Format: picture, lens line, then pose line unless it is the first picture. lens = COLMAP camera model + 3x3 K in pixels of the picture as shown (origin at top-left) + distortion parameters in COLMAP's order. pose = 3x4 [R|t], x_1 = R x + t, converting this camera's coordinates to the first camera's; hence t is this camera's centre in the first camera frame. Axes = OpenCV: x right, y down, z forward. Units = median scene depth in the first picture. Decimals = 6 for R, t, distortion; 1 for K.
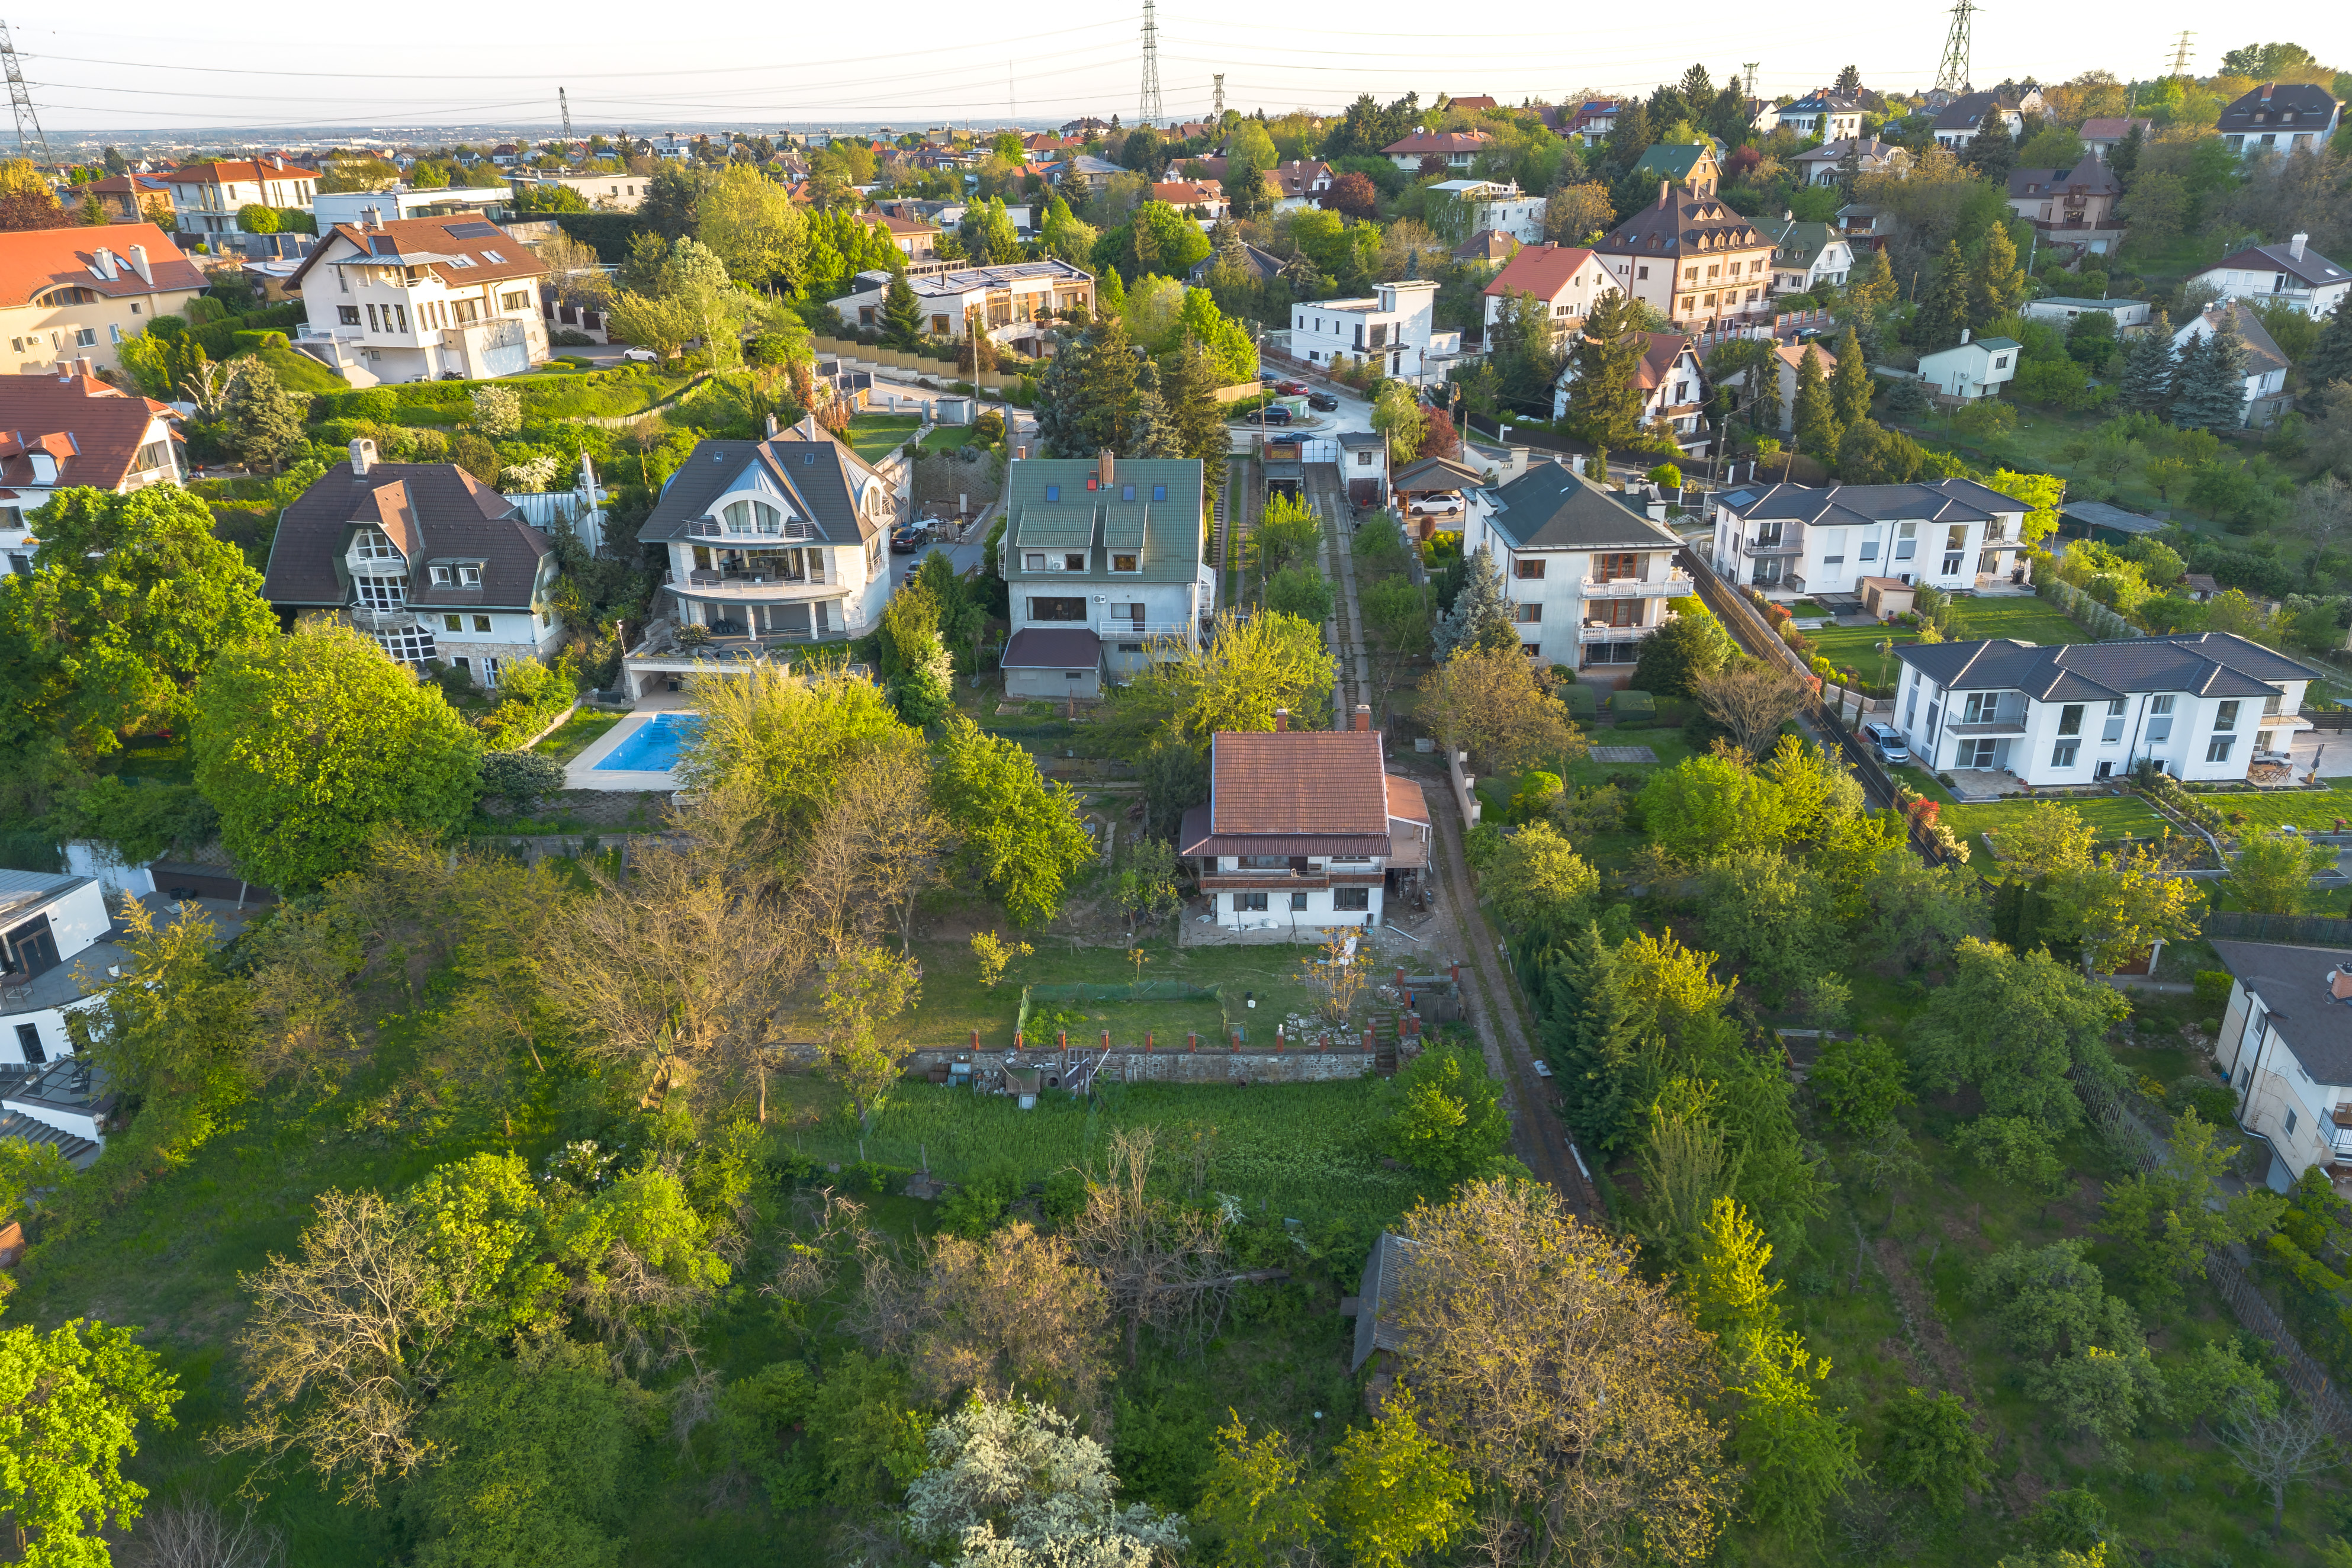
lens RADIAL K [[1597.4, 0, 1174.6], [0, 1597.4, 891.4], [0, 0, 1]] dist [0.081382, -0.079040]
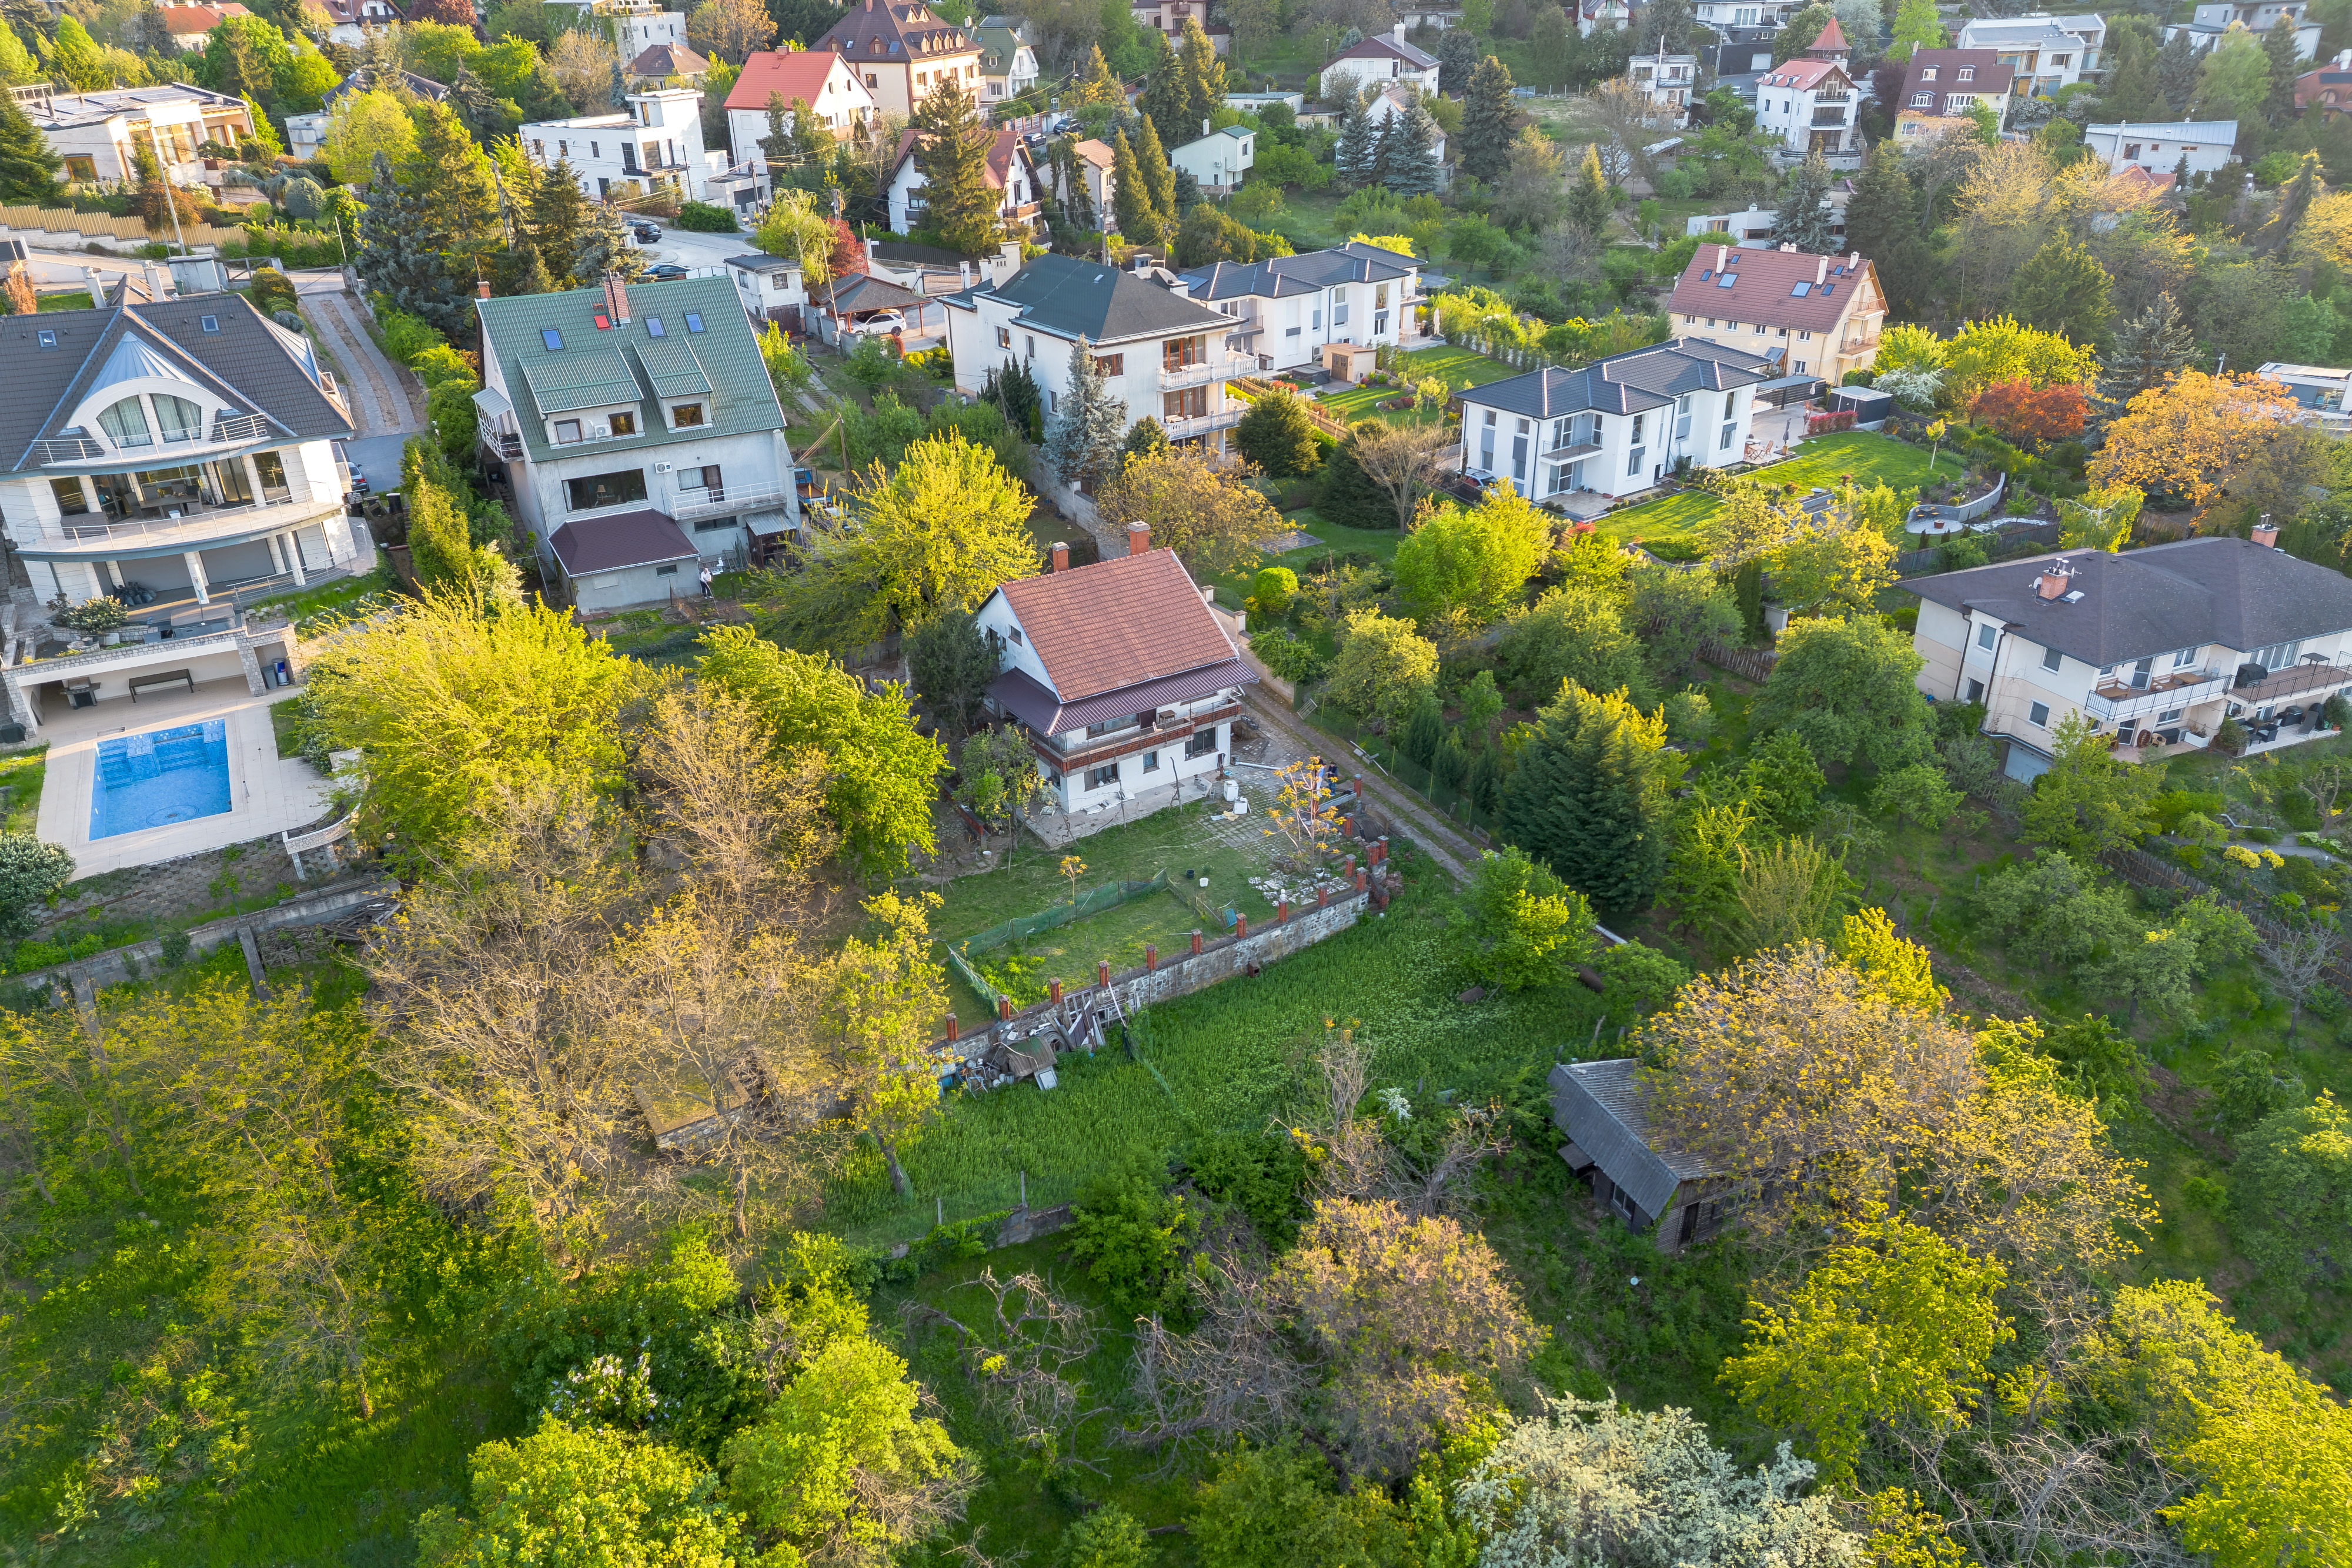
lens RADIAL K [[1624.7, 0, 1180.3], [0, 1624.7, 832.0], [0, 0, 1]] dist [0.068911, -0.061960]
pose [[0.827248, -0.268591, 0.493477, -0.300100], [0.251573, 0.962437, 0.102109, -0.035392], [-0.502366, 0.039676, 0.863744, 0.222216]]
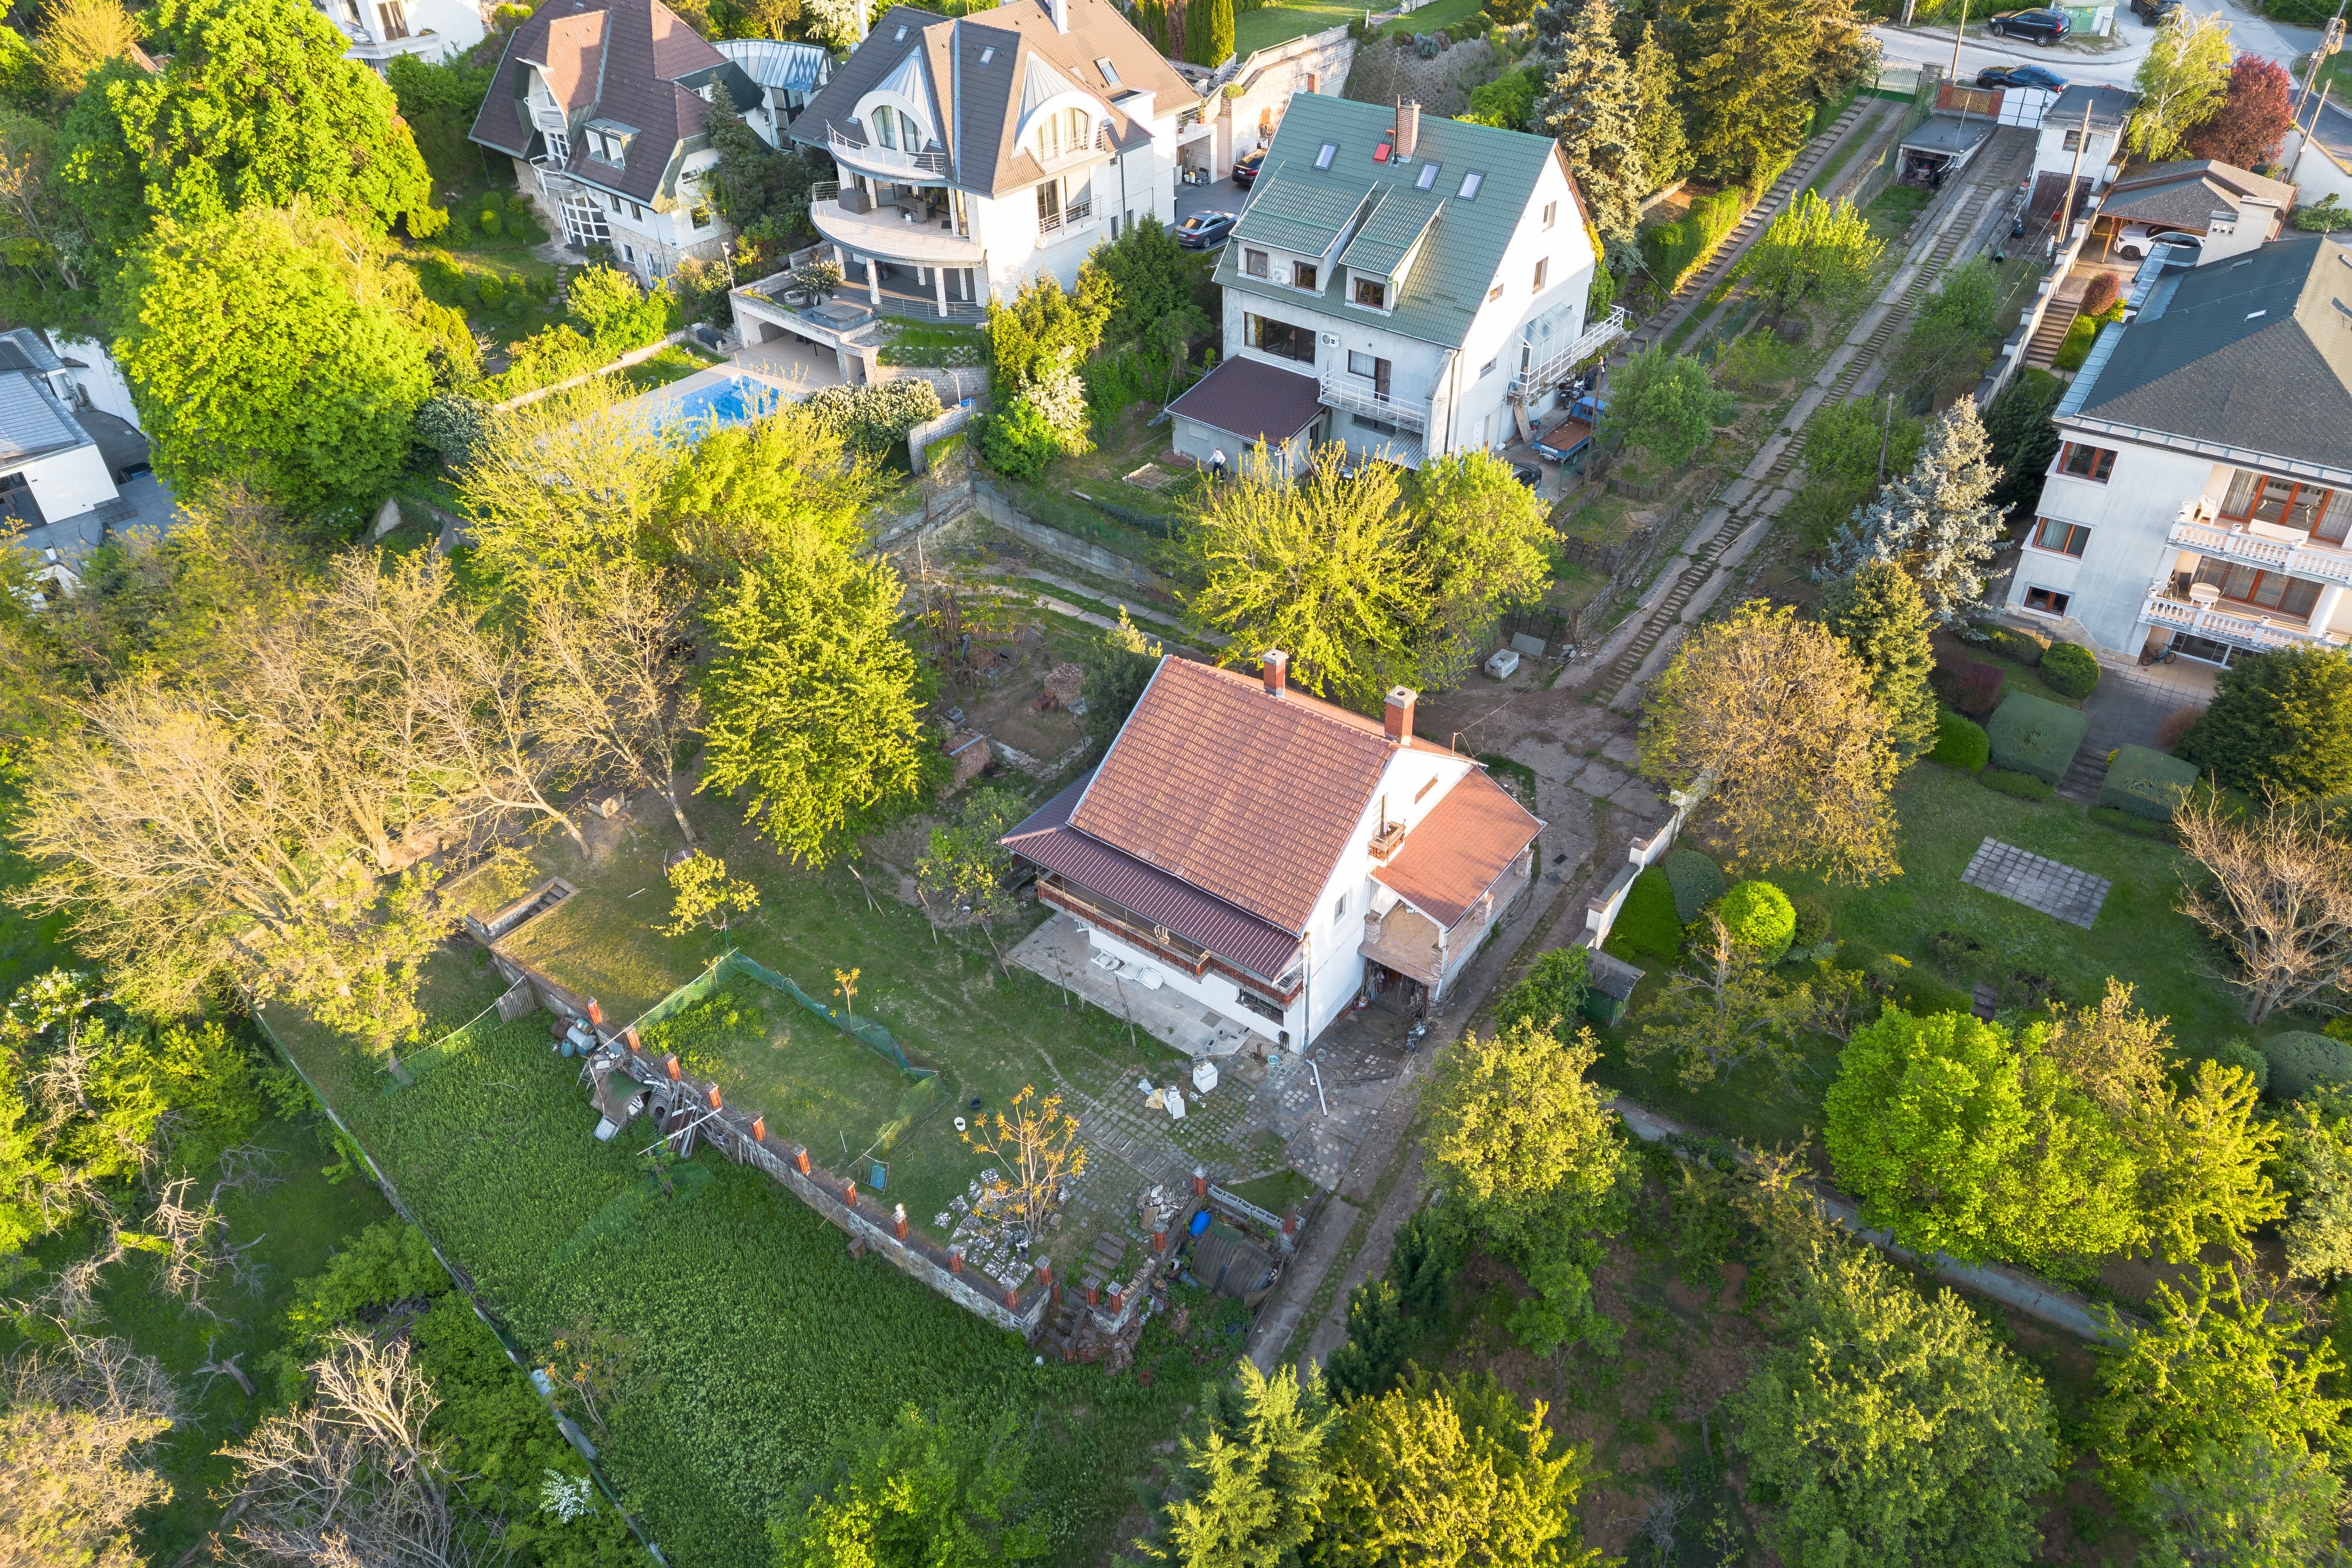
lens RADIAL K [[1622.4, 0, 1178.9], [0, 1622.4, 762.1], [0, 0, 1]] dist [0.094032, -0.091739]
pose [[0.813306, 0.346473, -0.467428, 0.296345], [-0.238389, 0.931273, 0.275502, -0.207527], [0.530757, -0.112638, 0.840006, 0.424034]]
